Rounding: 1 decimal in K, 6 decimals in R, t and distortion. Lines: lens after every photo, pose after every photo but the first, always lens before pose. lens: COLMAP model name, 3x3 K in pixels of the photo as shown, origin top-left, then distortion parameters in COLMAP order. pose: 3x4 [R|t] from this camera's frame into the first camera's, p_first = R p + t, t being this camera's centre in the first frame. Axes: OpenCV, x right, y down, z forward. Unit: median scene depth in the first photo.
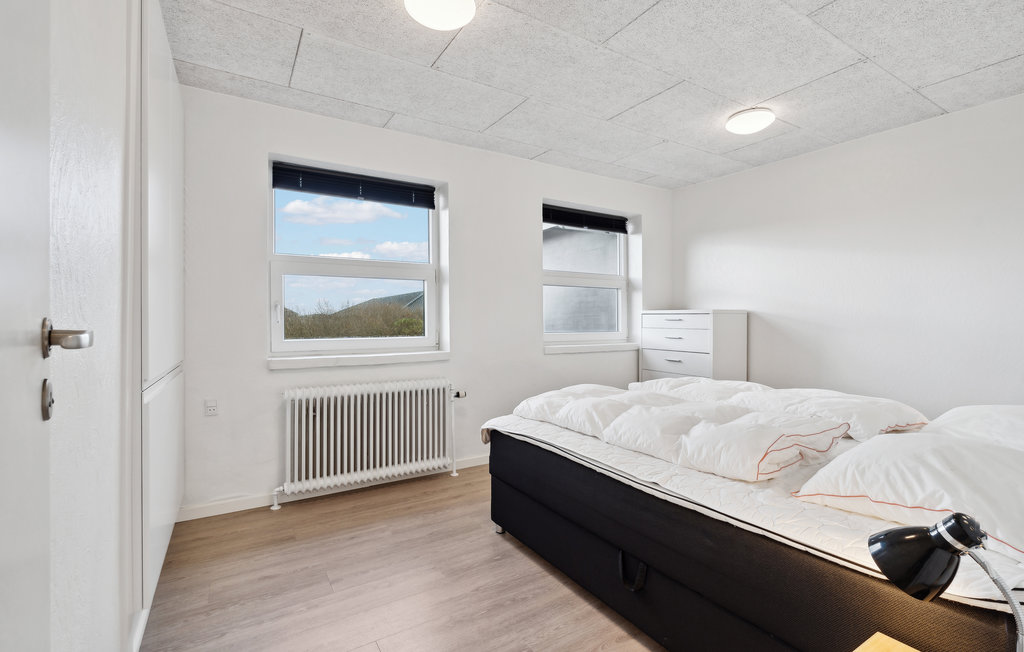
lens RADIAL K [[455.8, 0, 513.5], [0, 455.8, 319.2], [0, 0, 1]] dist [0.000376, 0.000072]
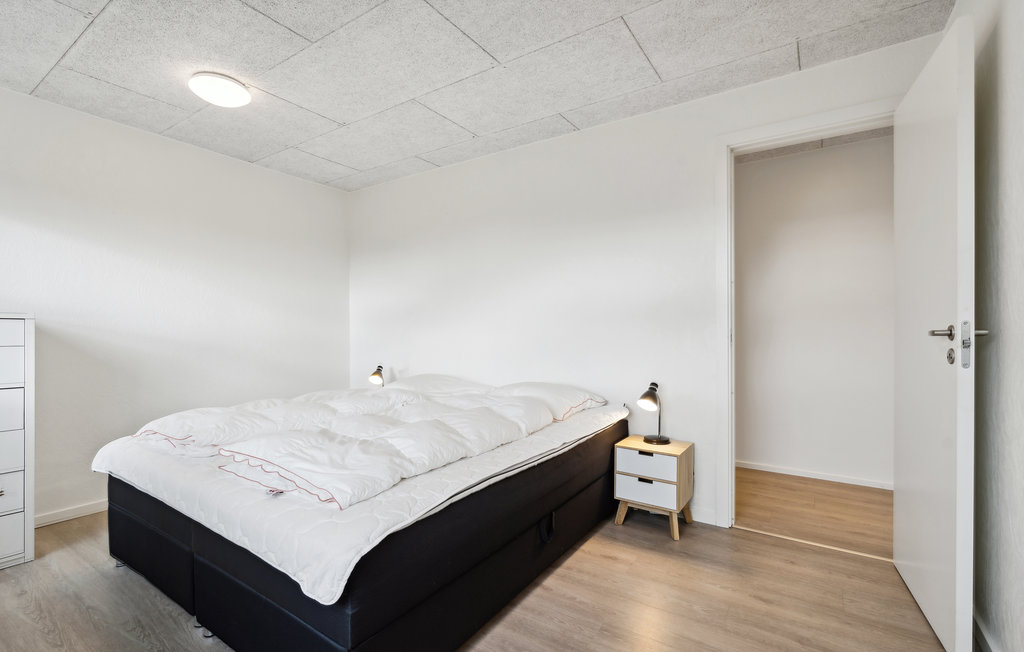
lens RADIAL K [[455.8, 0, 513.2], [0, 455.8, 332.2], [0, 0, 1]] dist [0.000376, 0.000072]
pose [[-0.416223, -0.000611, 0.909262, -0.746186], [-0.001117, 0.999999, 0.000161, 0.009251], [-0.909262, -0.000949, -0.416224, 1.408619]]
